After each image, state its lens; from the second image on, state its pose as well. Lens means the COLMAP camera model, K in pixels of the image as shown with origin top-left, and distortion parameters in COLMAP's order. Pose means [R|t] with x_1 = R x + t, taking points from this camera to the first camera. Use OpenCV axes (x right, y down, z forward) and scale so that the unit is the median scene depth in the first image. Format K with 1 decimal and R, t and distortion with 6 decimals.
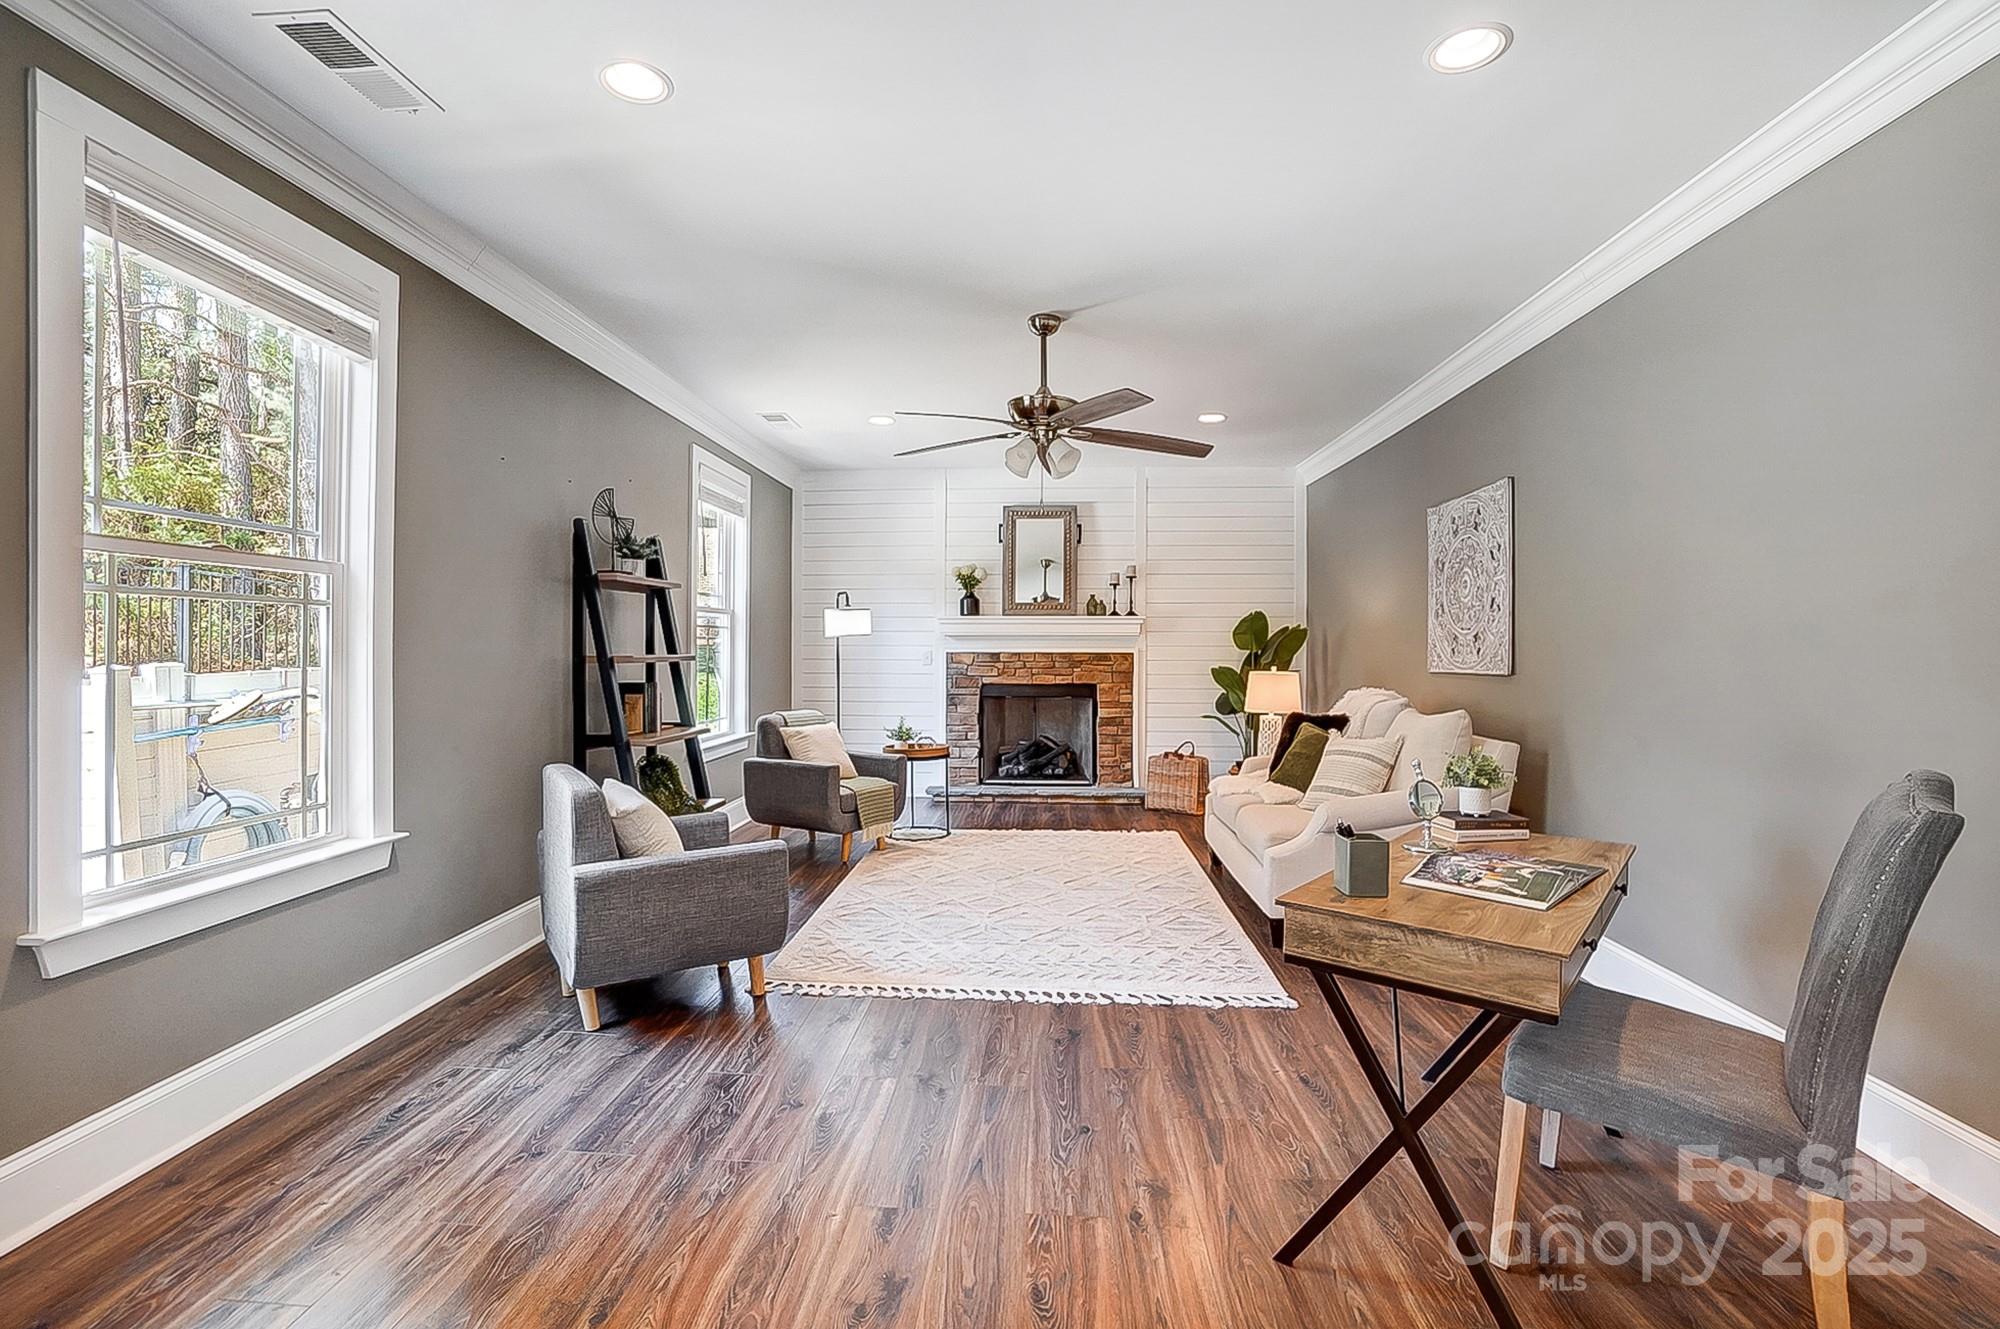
lens RADIAL K [[882.7, 0, 951.1], [0, 882.7, 648.7], [0, 0, 1]] dist [-0.011247, 0.005043]
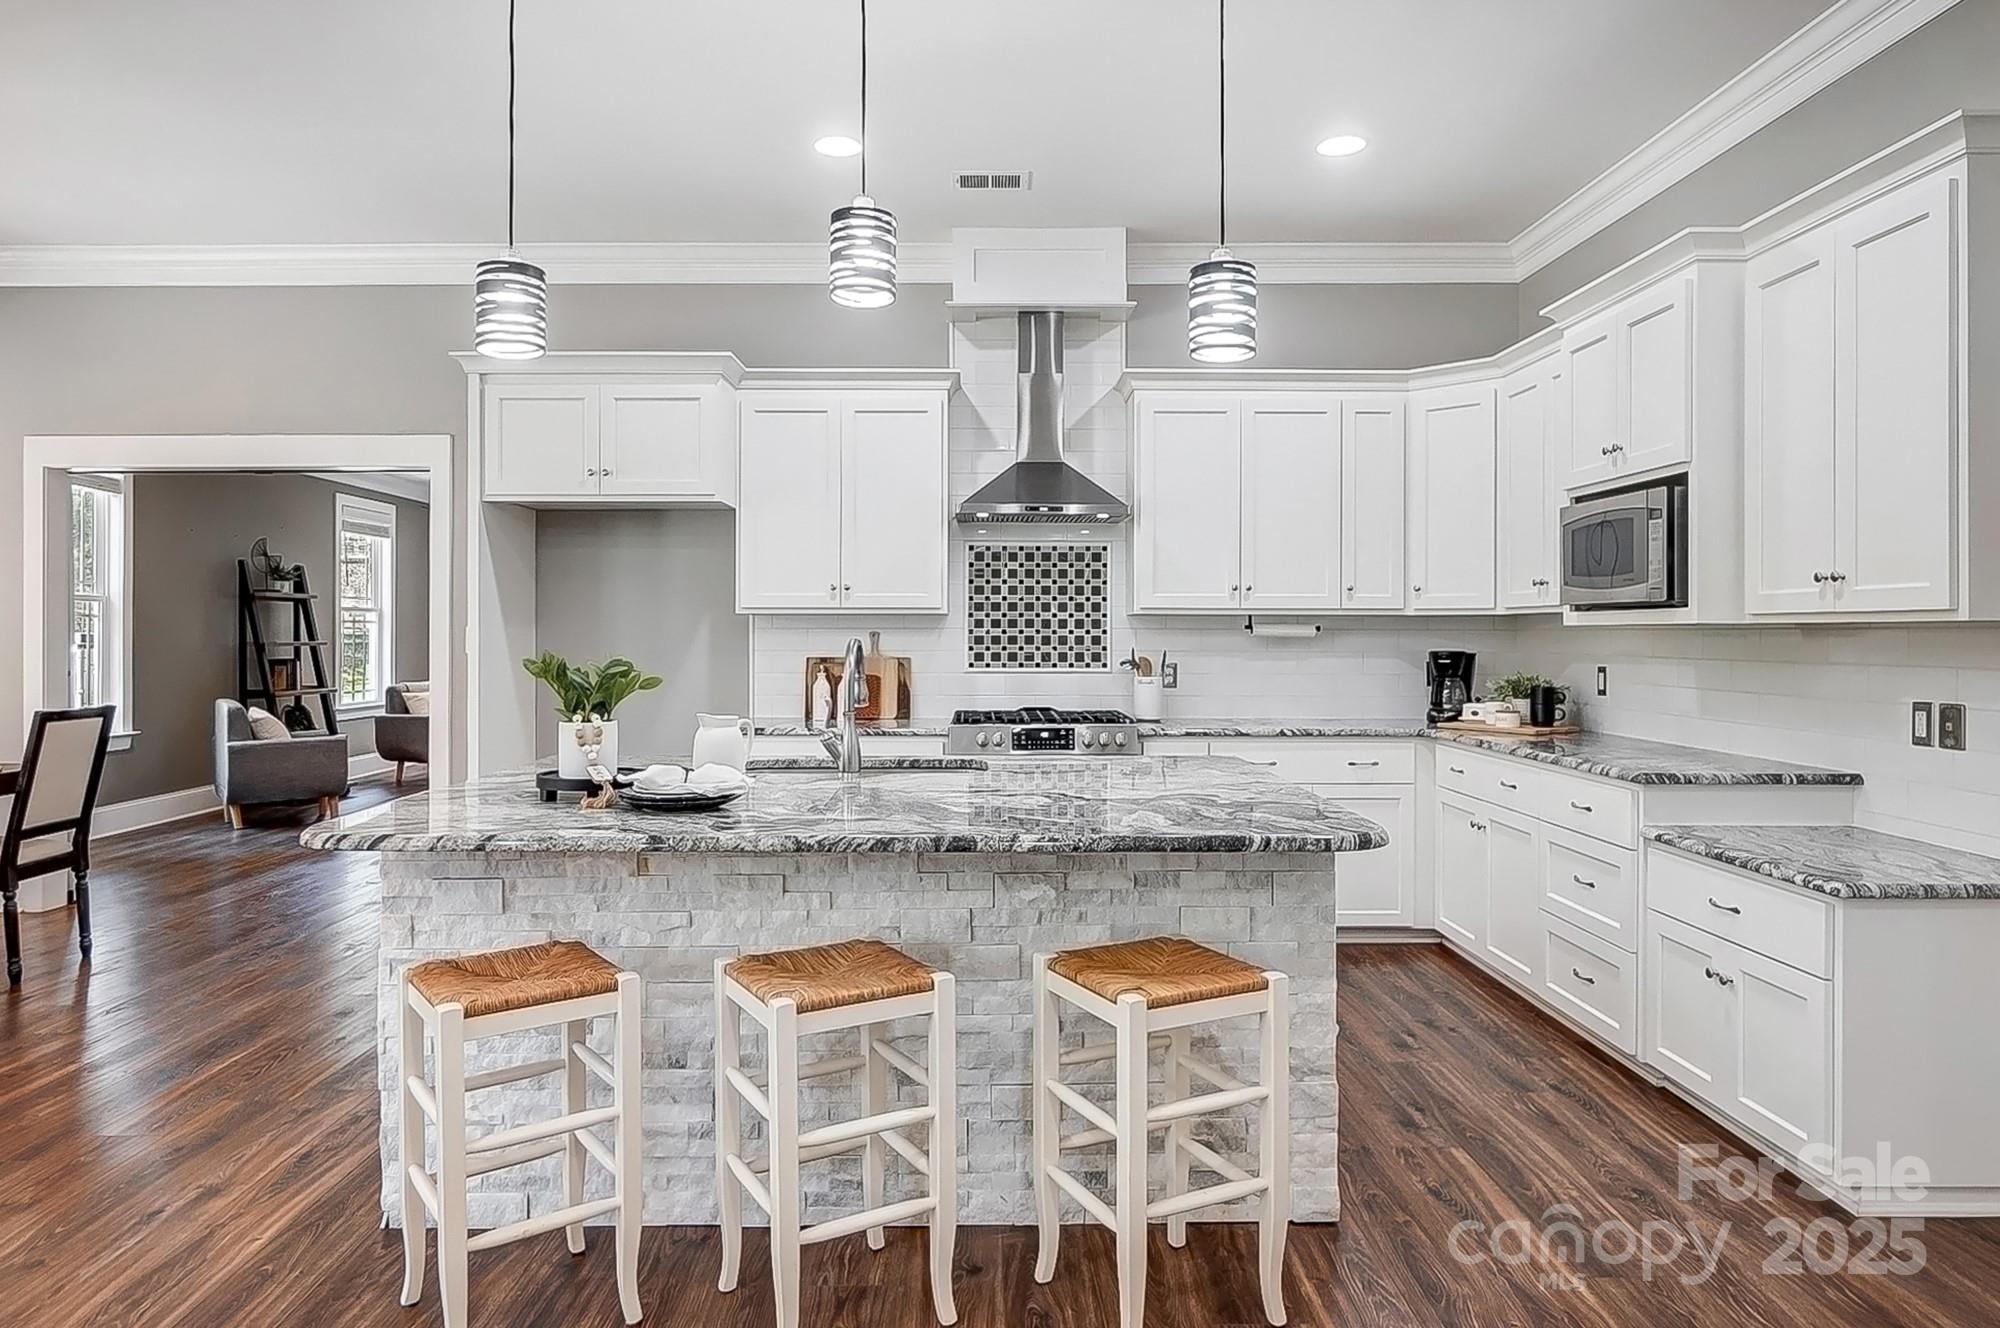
lens RADIAL K [[1203.8, 0, 991.1], [0, 1203.8, 630.3], [0, 0, 1]] dist [-0.003398, 0.011789]
pose [[0.994268, -0.004268, 0.106832, 0.634847], [0.004911, 0.999971, -0.005755, 0.005371], [-0.106805, 0.006247, 0.994260, -1.208475]]
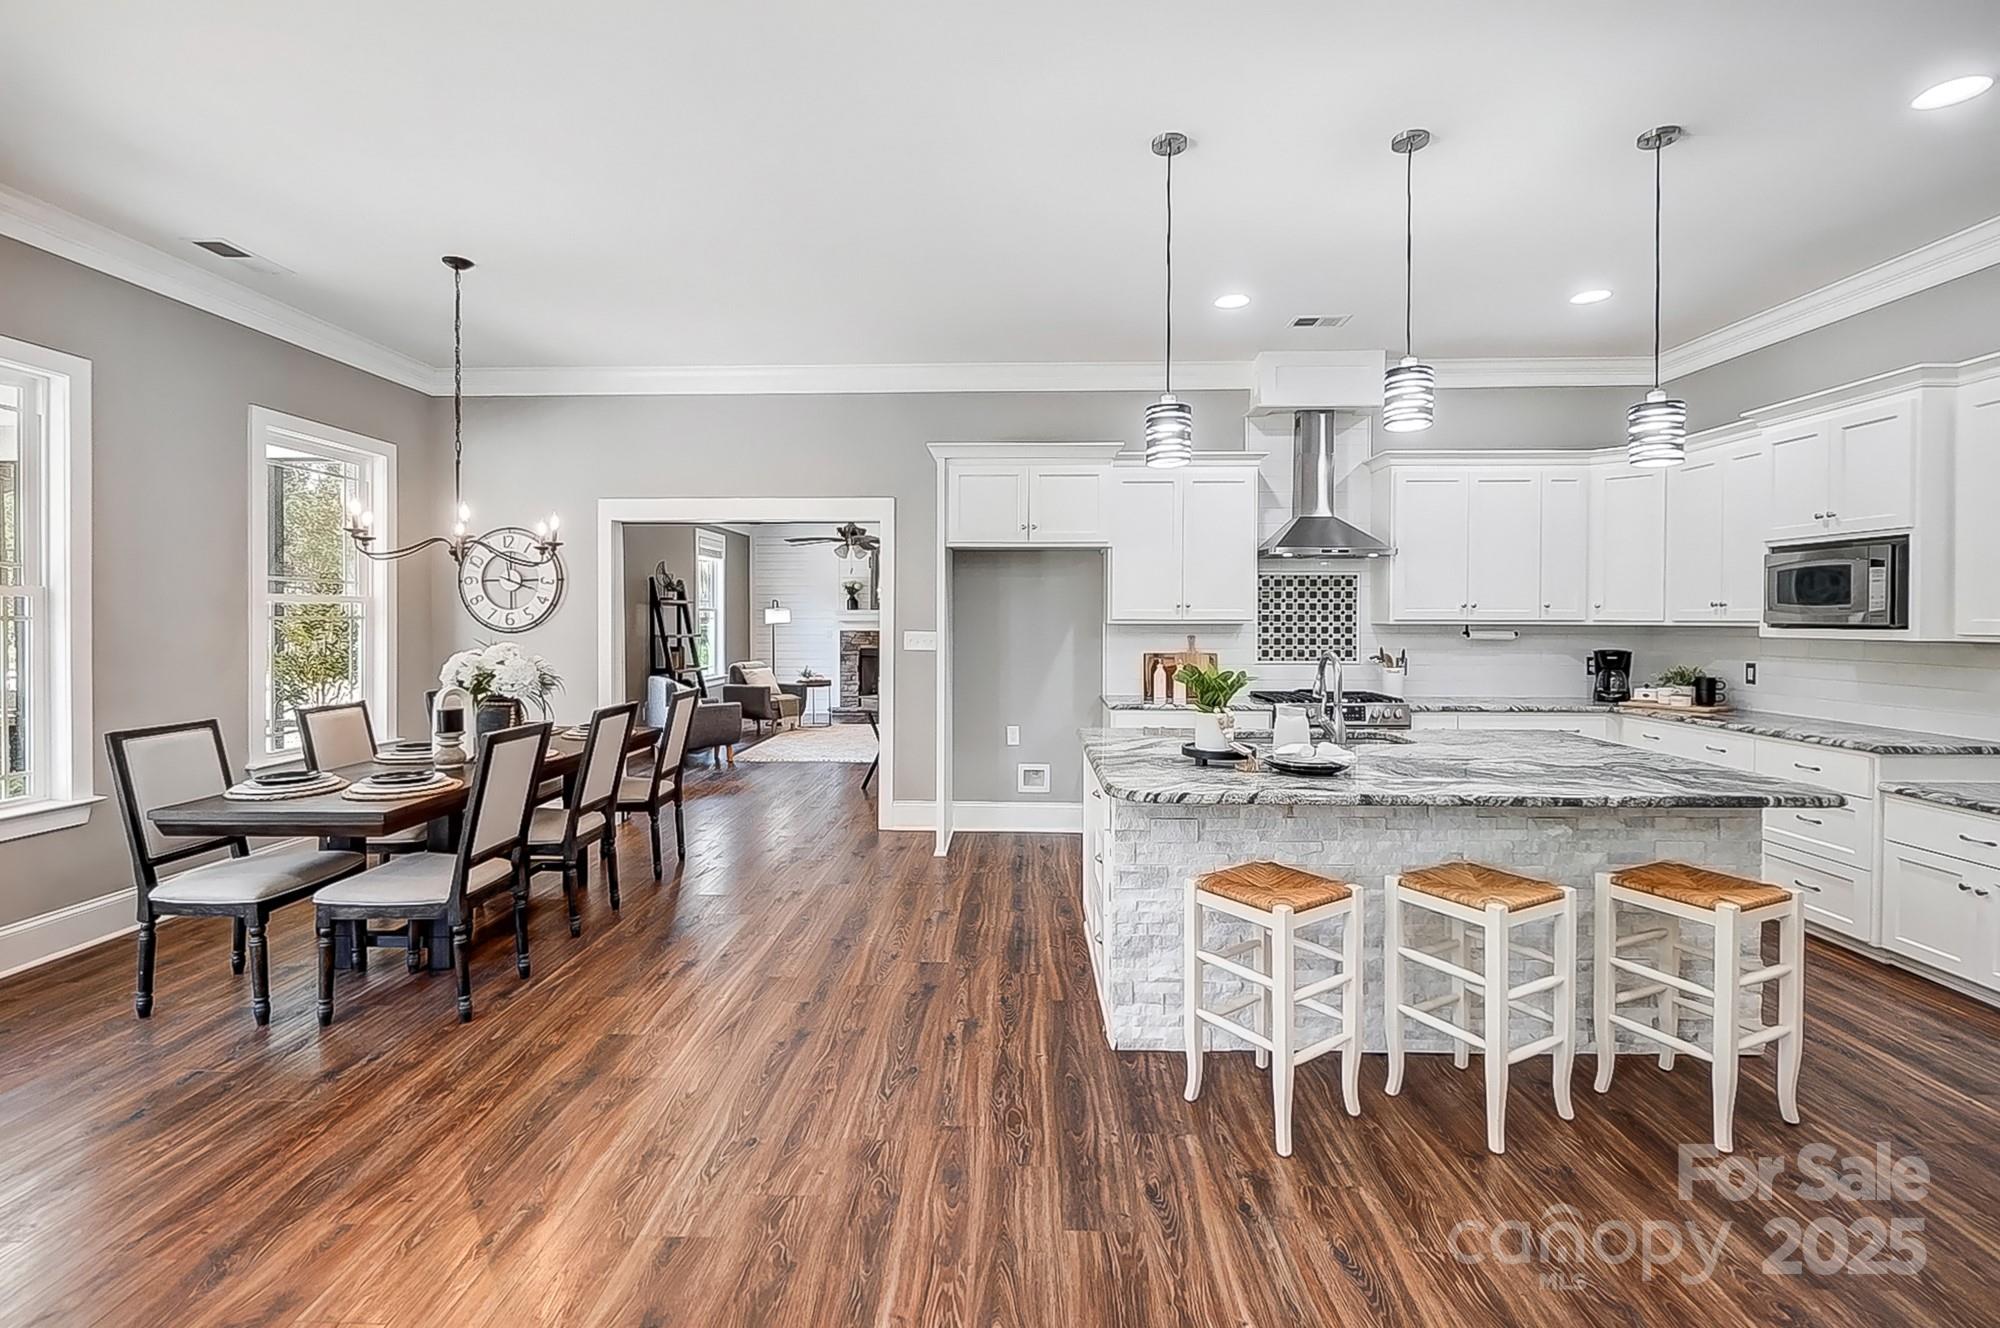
lens RADIAL K [[882.7, 0, 991.7], [0, 882.7, 625.5], [0, 0, 1]] dist [-0.011247, 0.005043]
pose [[0.997456, -0.004650, 0.071128, 0.273916], [0.004283, 0.999977, 0.005310, -0.022847], [-0.071151, -0.004992, 0.997453, -1.229250]]
